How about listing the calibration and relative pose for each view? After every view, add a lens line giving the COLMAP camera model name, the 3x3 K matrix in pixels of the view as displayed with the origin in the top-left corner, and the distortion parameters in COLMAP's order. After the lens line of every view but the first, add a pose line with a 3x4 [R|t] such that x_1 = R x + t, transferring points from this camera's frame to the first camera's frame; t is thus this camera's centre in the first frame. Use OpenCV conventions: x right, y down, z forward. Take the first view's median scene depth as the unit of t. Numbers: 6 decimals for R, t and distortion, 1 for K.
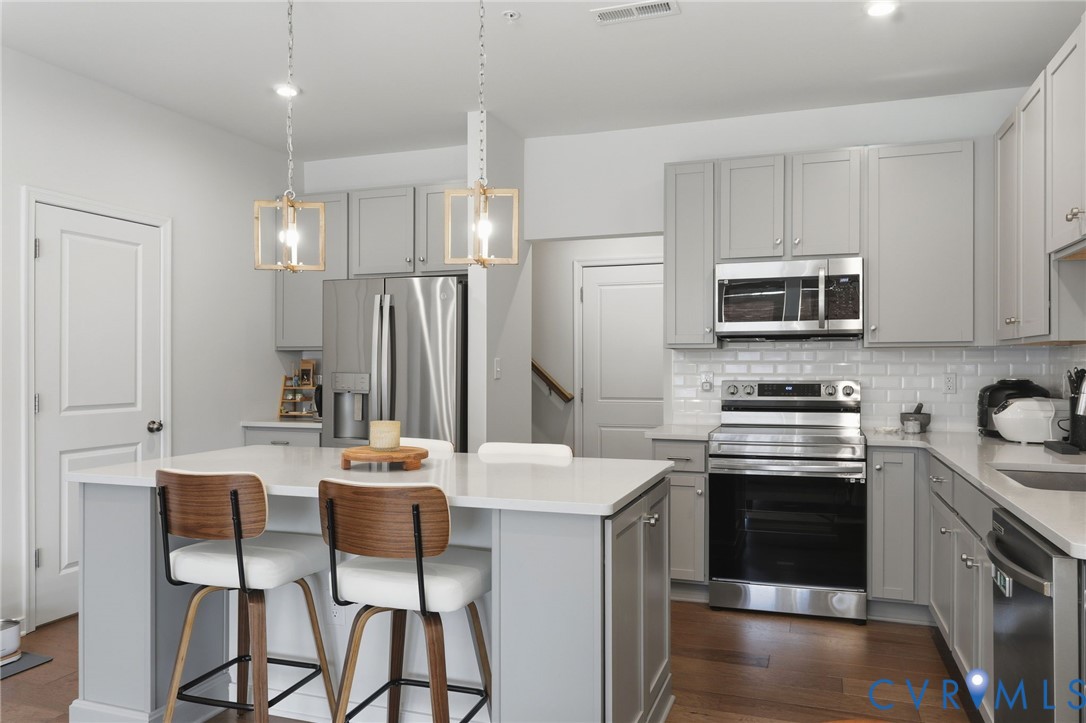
lens RADIAL K [[787.4, 0, 541.5], [0, 787.4, 363.4], [0, 0, 1]] dist [0.006909, 0.000427]
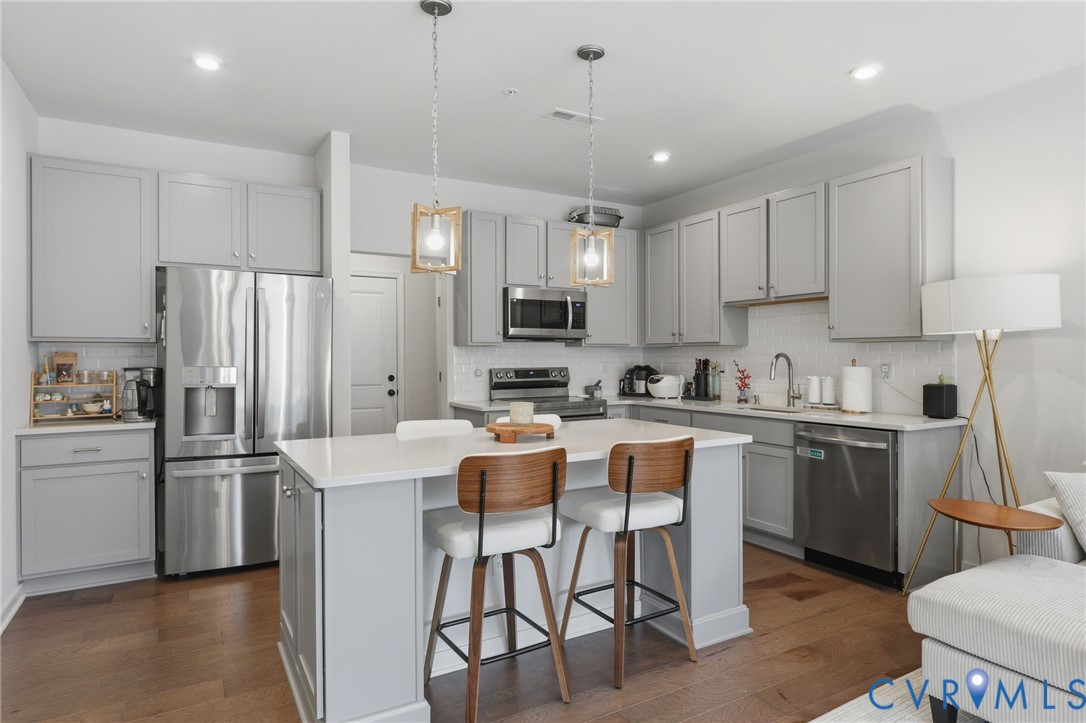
lens RADIAL K [[621.4, 0, 542.3], [0, 621.4, 356.9], [0, 0, 1]] dist [0.001792, -0.000006]
pose [[0.651581, -0.002030, 0.758576, -0.587420], [0.001291, 0.999998, 0.001567, -0.000968], [-0.758578, -0.000042, 0.651583, 0.207375]]
